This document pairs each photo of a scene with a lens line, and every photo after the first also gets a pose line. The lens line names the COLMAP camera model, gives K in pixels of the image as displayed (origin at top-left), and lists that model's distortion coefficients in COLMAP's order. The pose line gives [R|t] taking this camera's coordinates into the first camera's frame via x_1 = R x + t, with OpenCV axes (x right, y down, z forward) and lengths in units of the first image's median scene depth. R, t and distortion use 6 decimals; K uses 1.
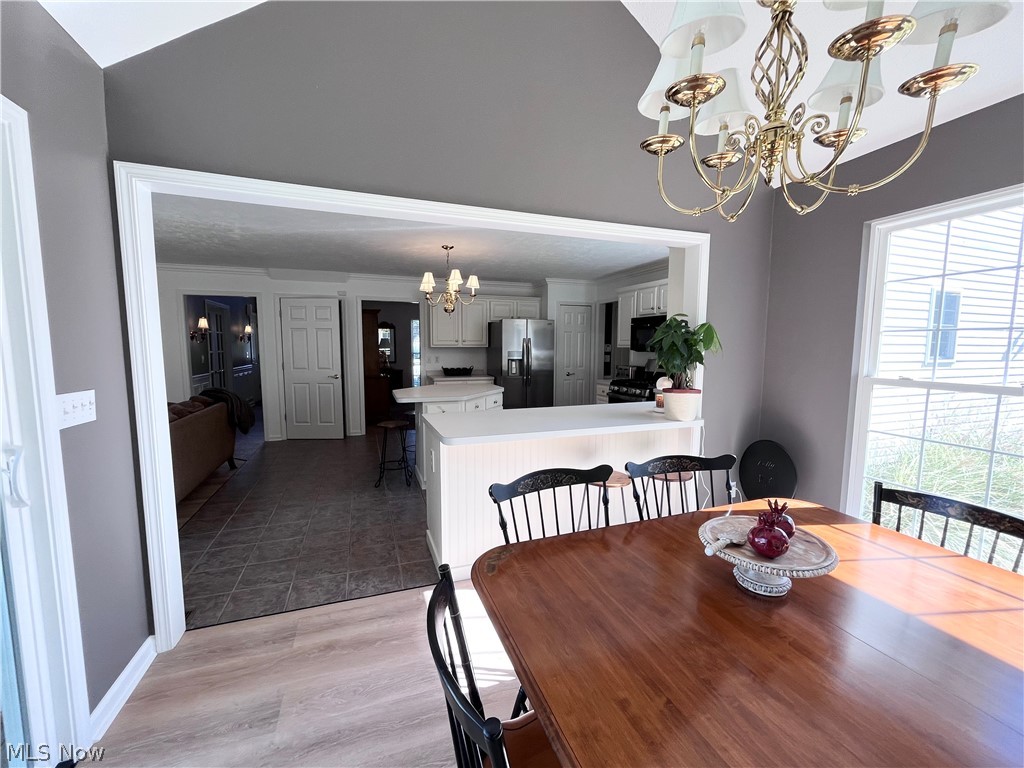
lens RADIAL K [[414.6, 0, 510.0], [0, 414.6, 383.8], [0, 0, 1]] dist [-0.001254, -0.000191]
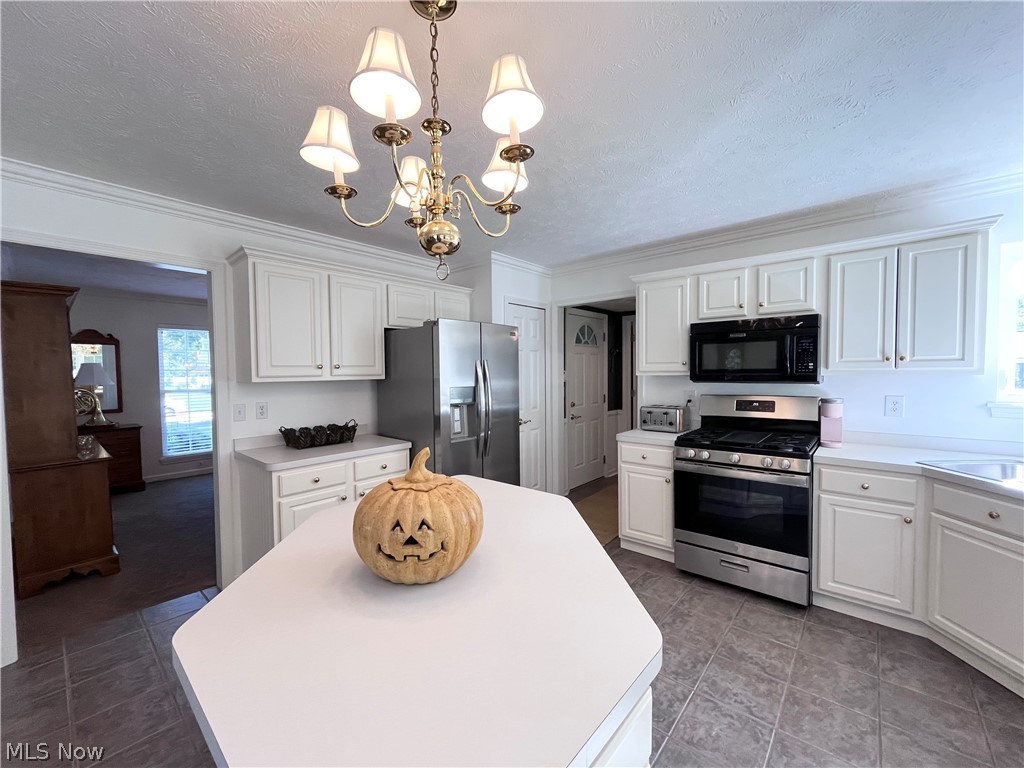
lens RADIAL K [[414.6, 0, 508.9], [0, 414.6, 384.7], [0, 0, 1]] dist [-0.001254, -0.000191]
pose [[0.875107, -0.028569, 0.483085, -0.165064], [0.057164, 0.997369, -0.044571, -0.053237], [-0.480541, 0.066619, 0.874438, 0.521431]]
